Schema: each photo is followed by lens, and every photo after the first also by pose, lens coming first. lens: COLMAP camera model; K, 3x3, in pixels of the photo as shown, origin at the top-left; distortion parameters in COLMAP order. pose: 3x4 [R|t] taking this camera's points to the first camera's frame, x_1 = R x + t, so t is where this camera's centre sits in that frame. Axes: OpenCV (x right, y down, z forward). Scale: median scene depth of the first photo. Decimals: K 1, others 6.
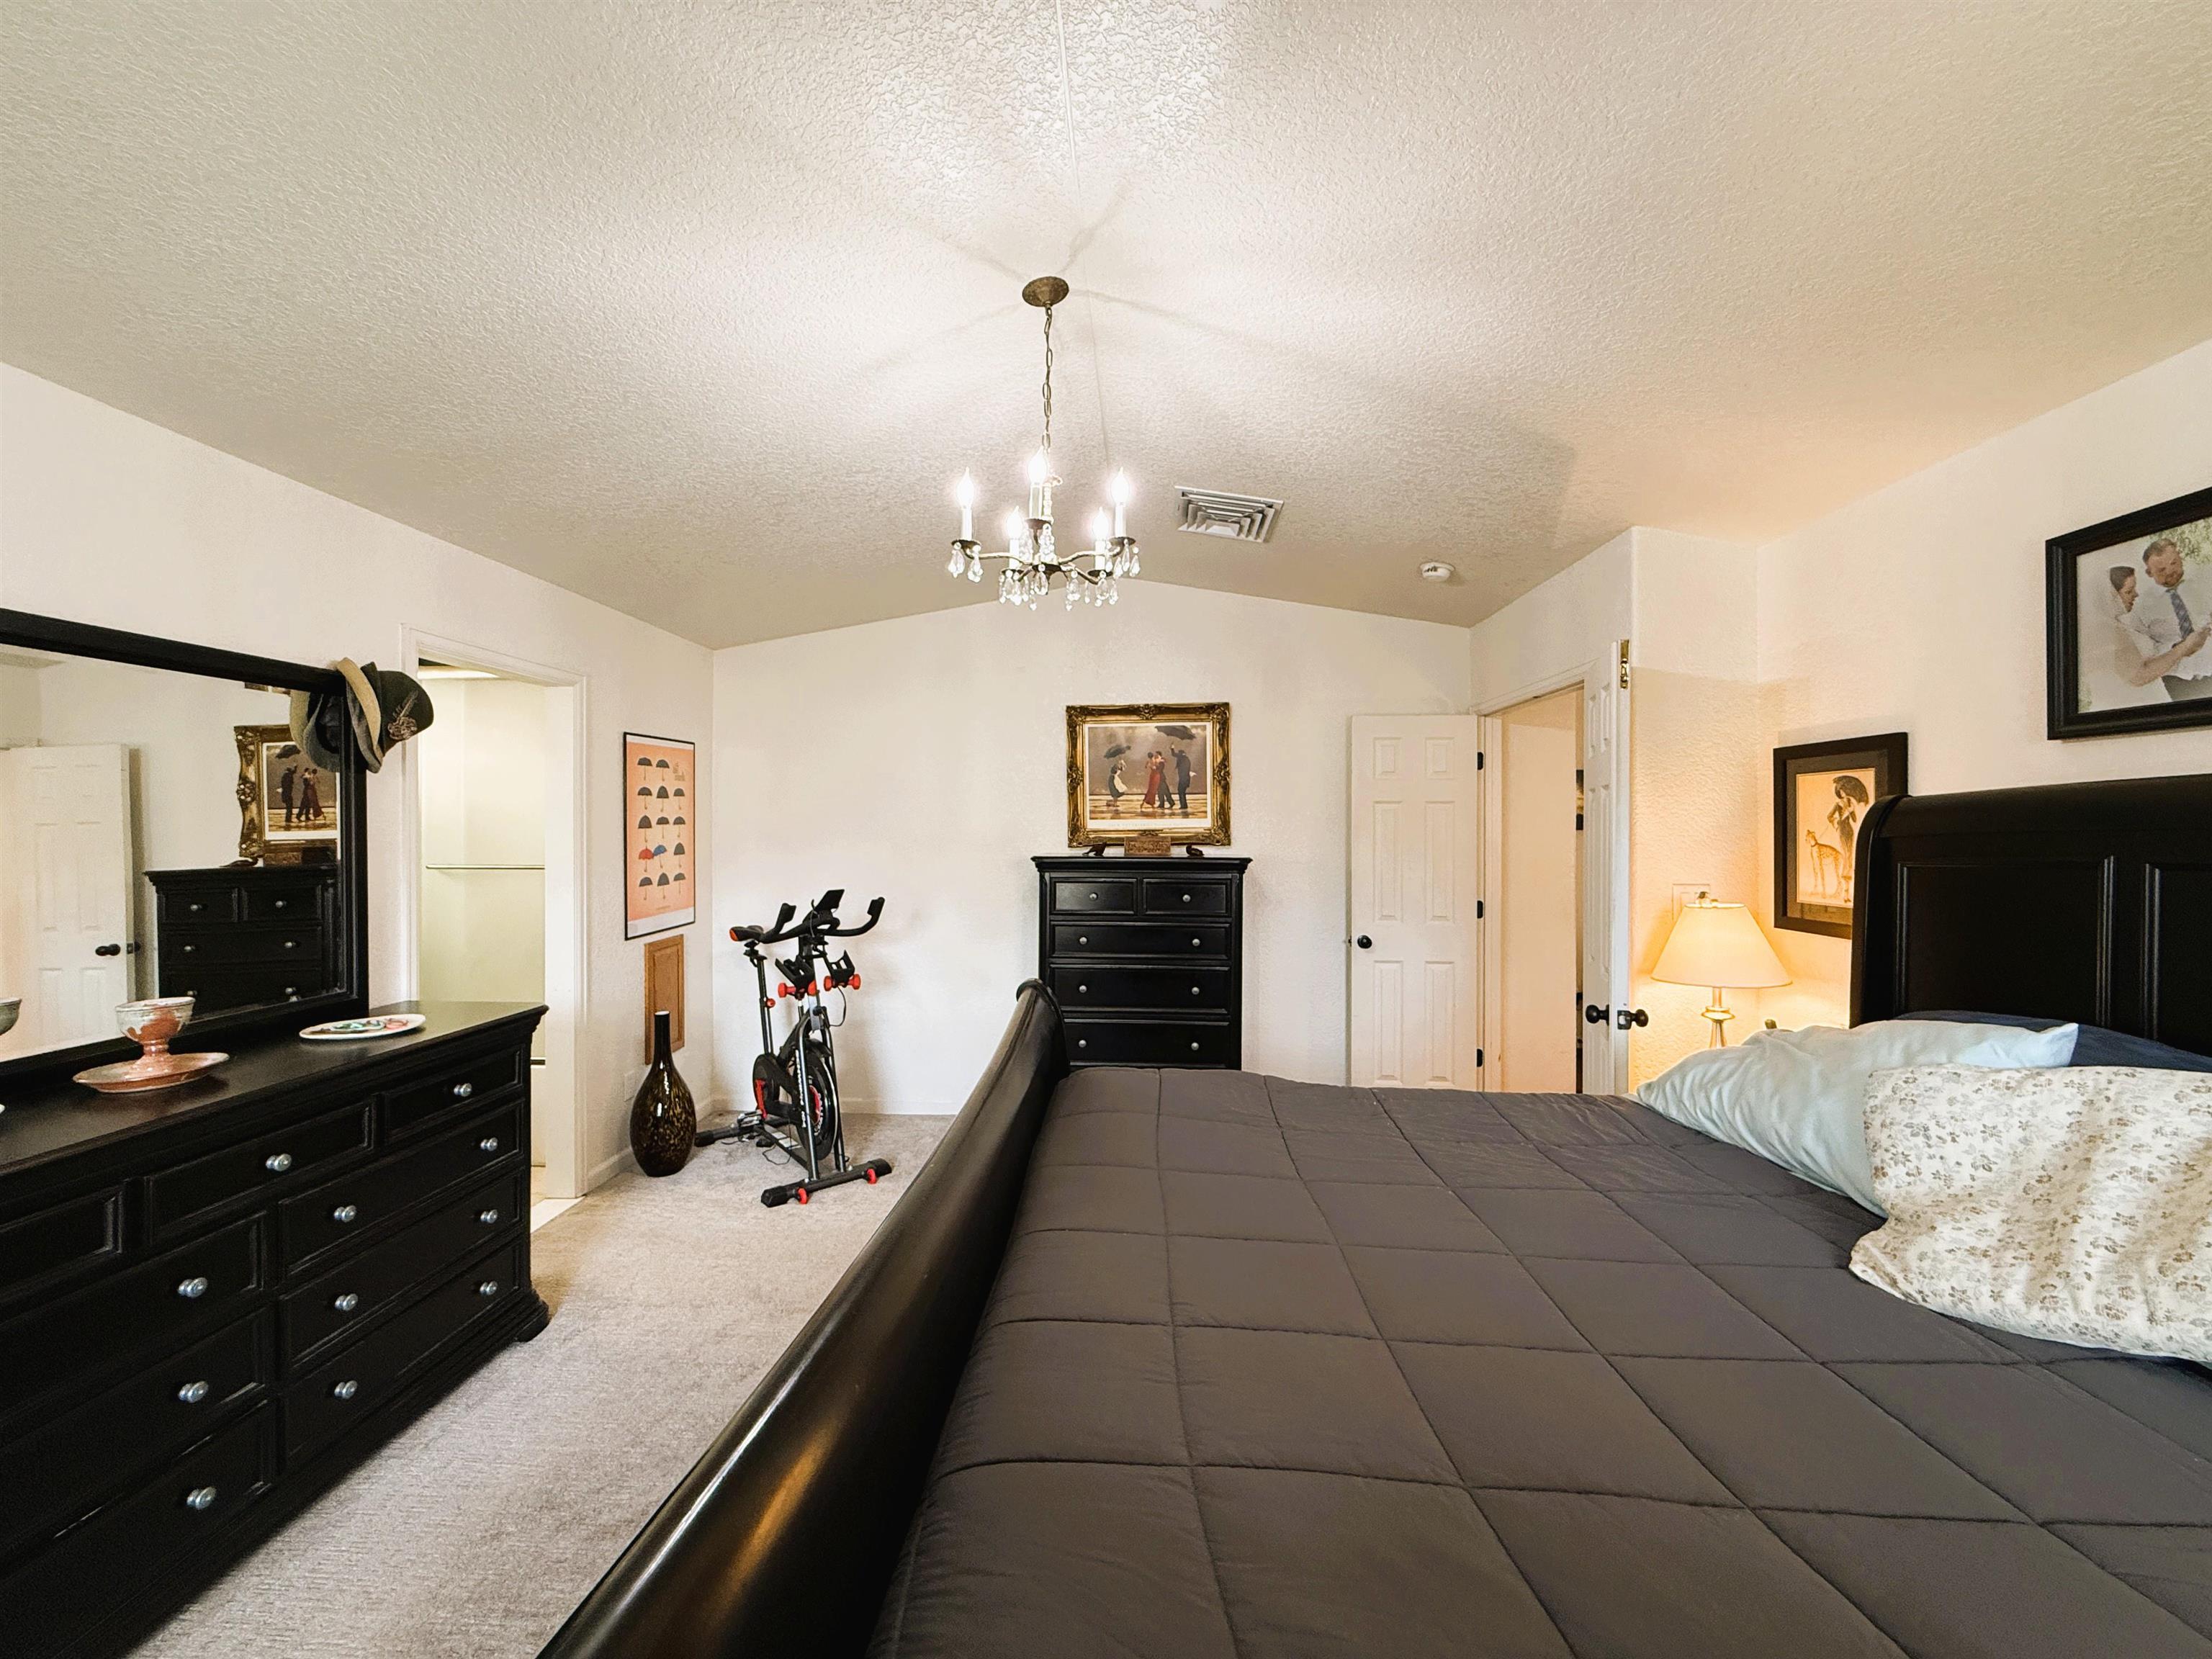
lens RADIAL K [[880.1, 0, 1098.4], [0, 880.1, 822.1], [0, 0, 1]] dist [0.000843, -0.000722]
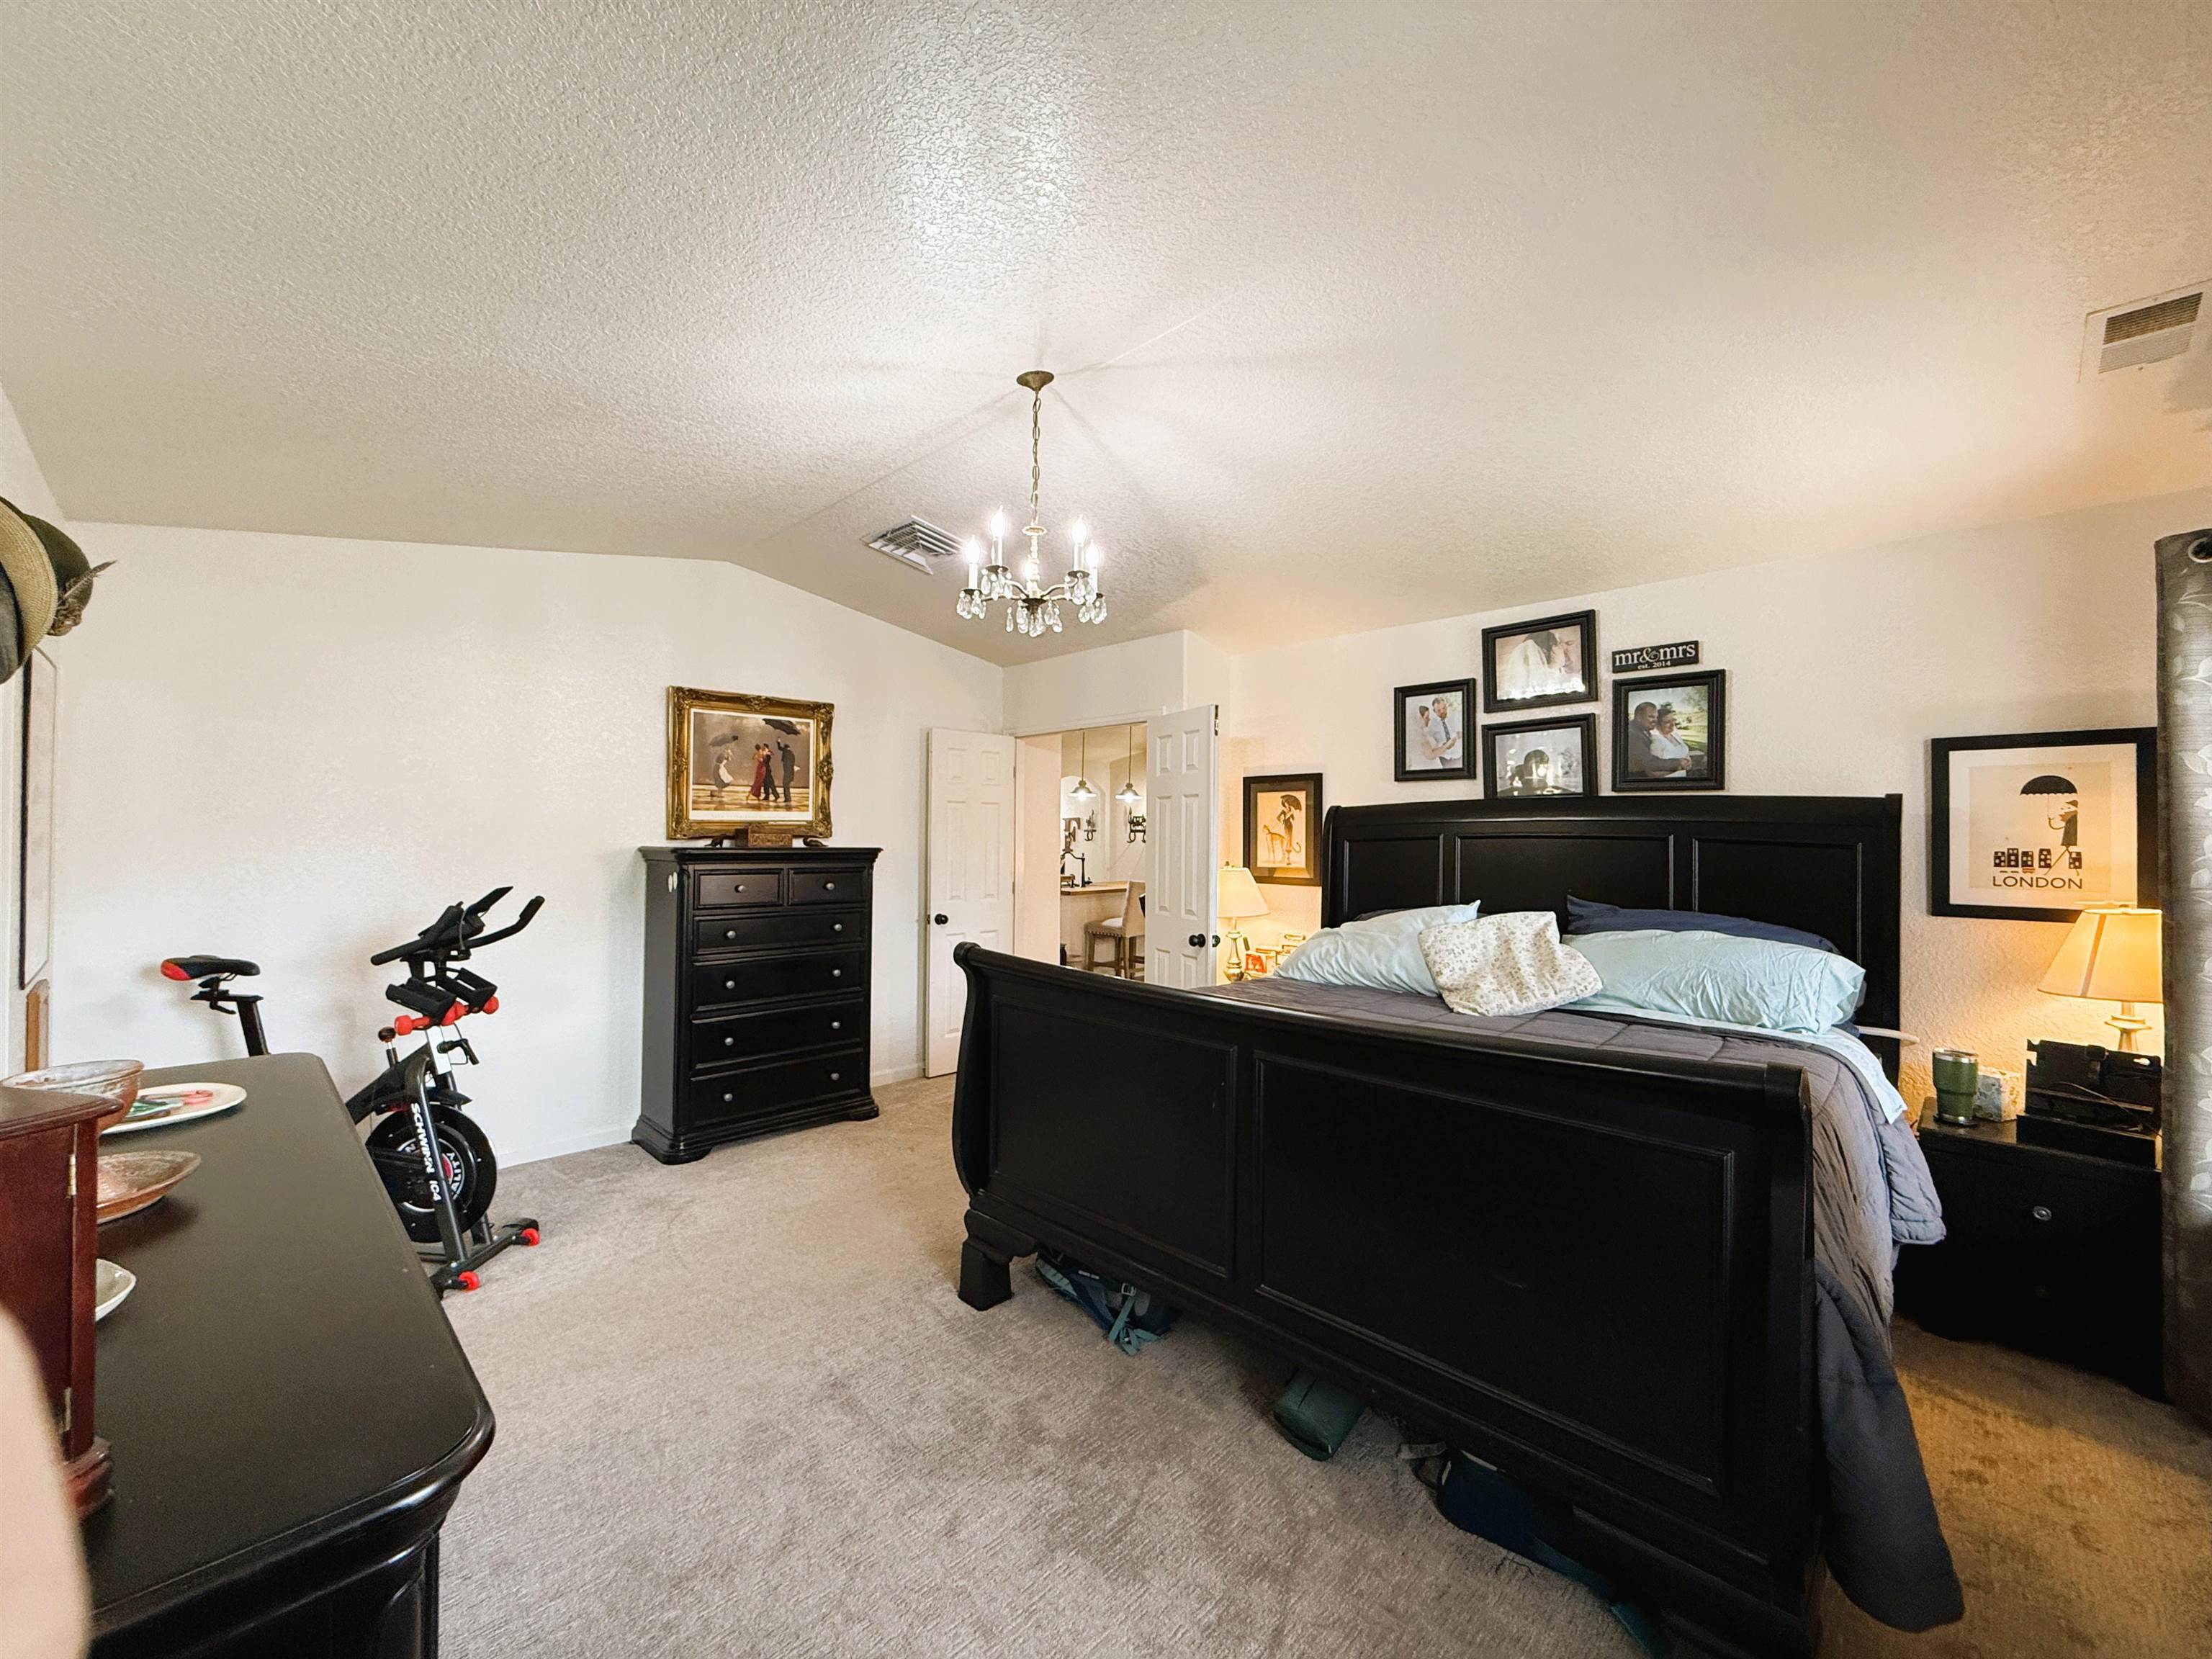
lens RADIAL K [[880.1, 0, 1095.5], [0, 880.1, 820.9], [0, 0, 1]] dist [0.000843, -0.000722]
pose [[0.668163, 0.017586, 0.743807, -0.442413], [-0.011368, 0.999845, -0.013427, 0.017301], [-0.743928, 0.000516, 0.668259, 0.052670]]
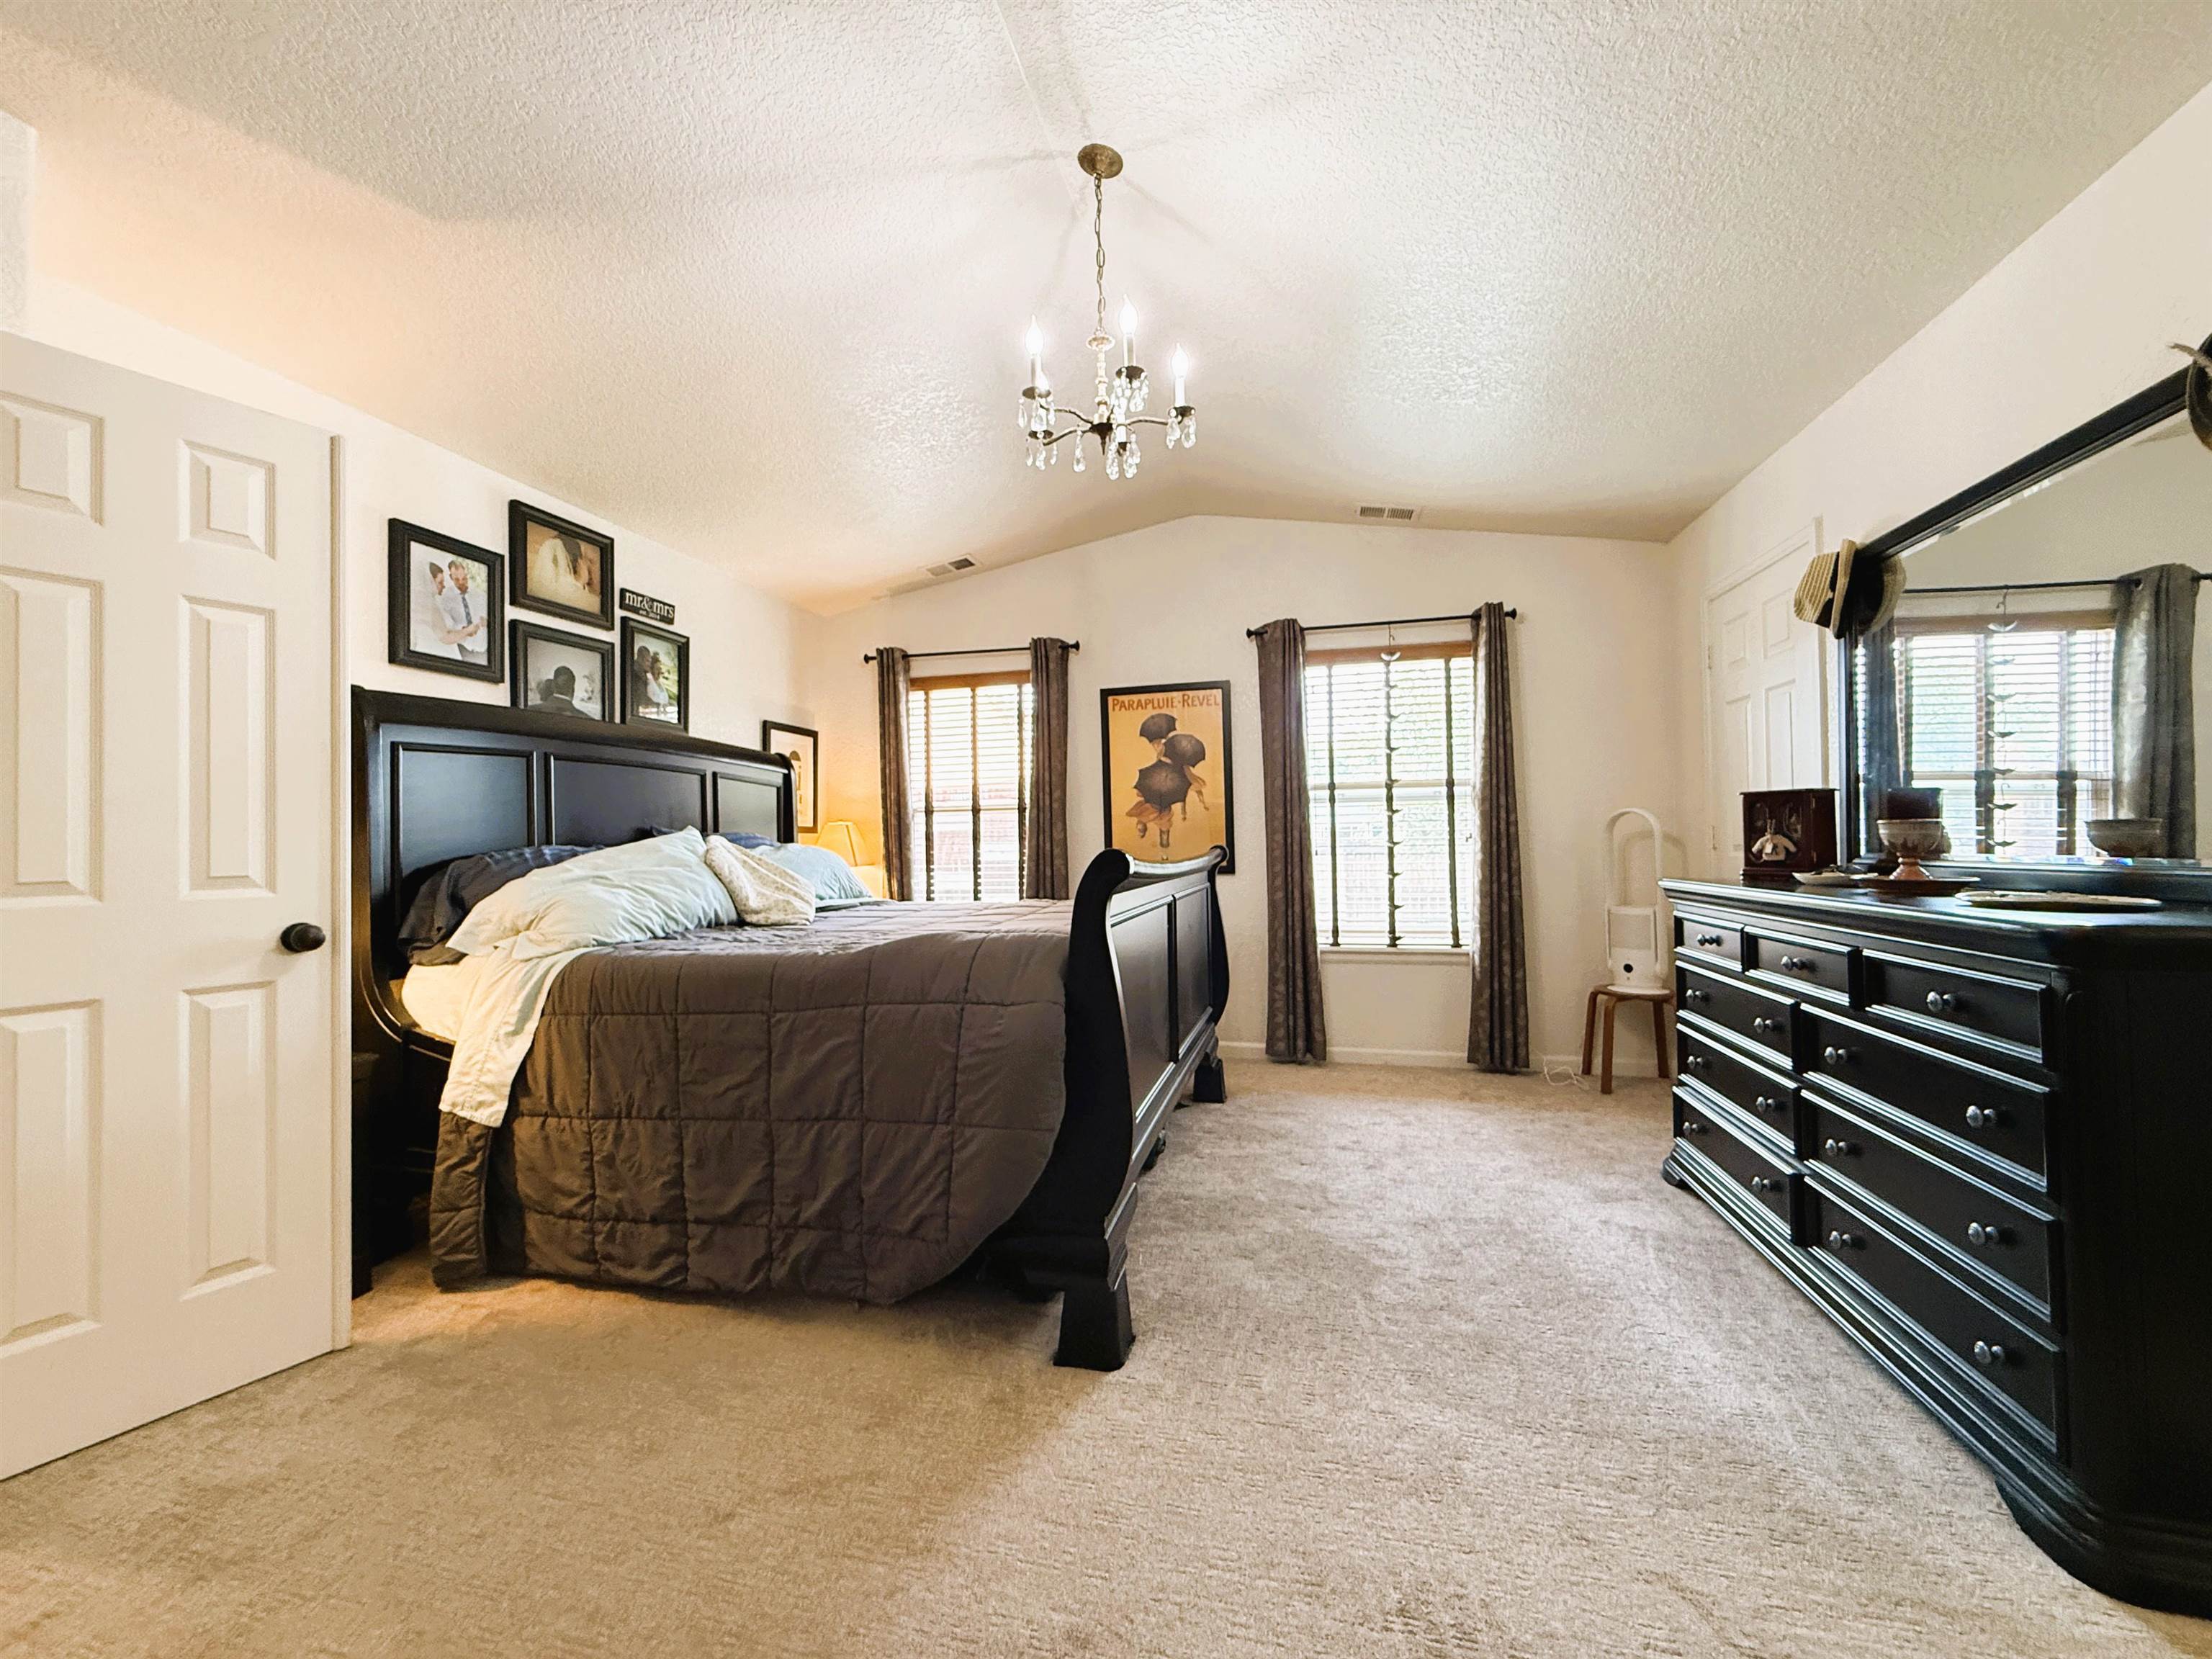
lens RADIAL K [[880.1, 0, 1084.2], [0, 880.1, 827.9], [0, 0, 1]] dist [0.000843, -0.000722]
pose [[-0.977920, 0.005850, 0.208896, -0.120386], [0.001693, 0.999797, -0.020075, 0.088580], [-0.208971, -0.019278, -0.977732, 0.956176]]
